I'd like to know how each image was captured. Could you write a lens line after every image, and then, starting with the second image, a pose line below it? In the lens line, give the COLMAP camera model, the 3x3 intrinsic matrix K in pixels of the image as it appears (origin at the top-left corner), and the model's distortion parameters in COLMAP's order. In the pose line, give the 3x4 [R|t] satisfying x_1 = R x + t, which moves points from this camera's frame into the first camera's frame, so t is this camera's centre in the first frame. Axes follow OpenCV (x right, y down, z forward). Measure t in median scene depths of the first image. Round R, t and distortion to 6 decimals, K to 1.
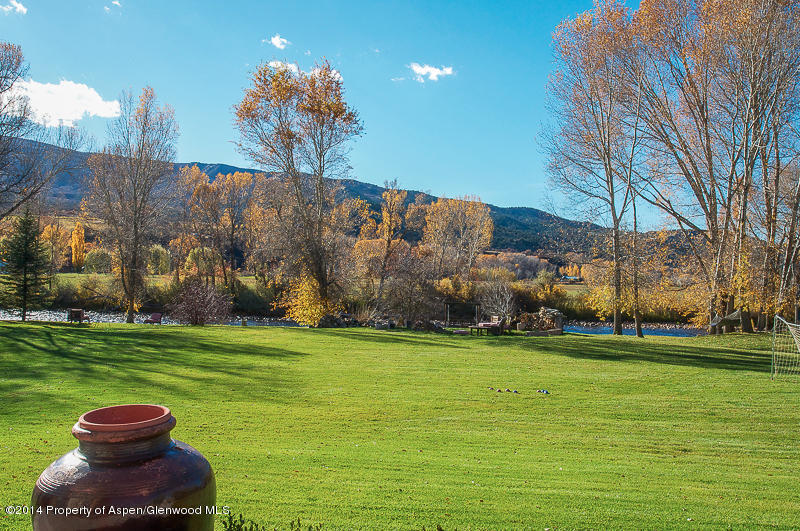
lens RADIAL K [[836.6, 0, 400.5], [0, 836.6, 268.9], [0, 0, 1]] dist [-0.019841, 0.000000]
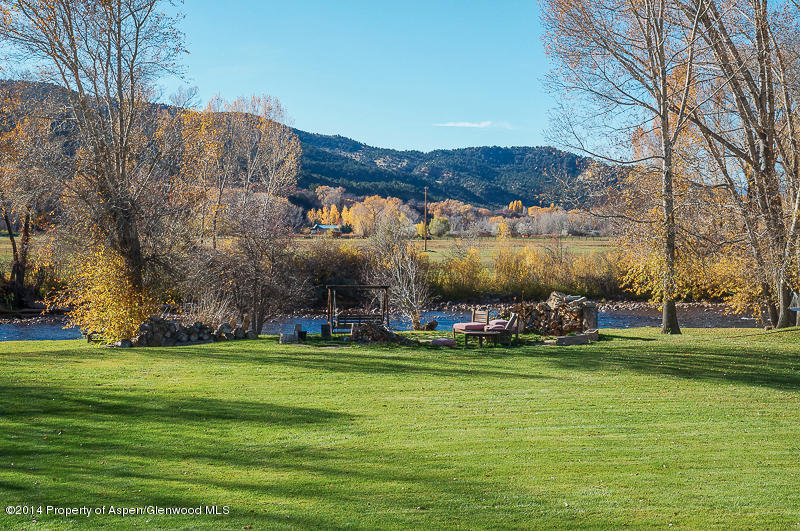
lens RADIAL K [[1361.1, 0, 400.3], [0, 1361.1, 263.2], [0, 0, 1]] dist [0.076754, 0.000000]
pose [[0.965420, -0.031971, 0.258732, -0.157845], [0.022662, 0.998987, 0.038882, -0.012893], [-0.259713, -0.031674, 0.965166, 0.087246]]
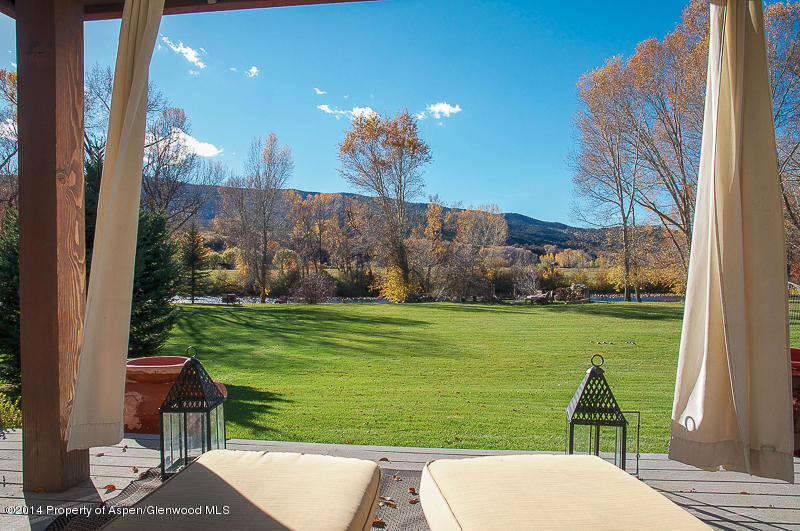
lens RADIAL K [[604.9, 0, 400.9], [0, 604.9, 267.9], [0, 0, 1]] dist [-0.098982, 0.001195]
pose [[0.998909, -0.029246, -0.036411, -0.064443], [0.029677, 0.999495, 0.011358, 0.001081], [0.036060, -0.012426, 0.999272, 0.009114]]
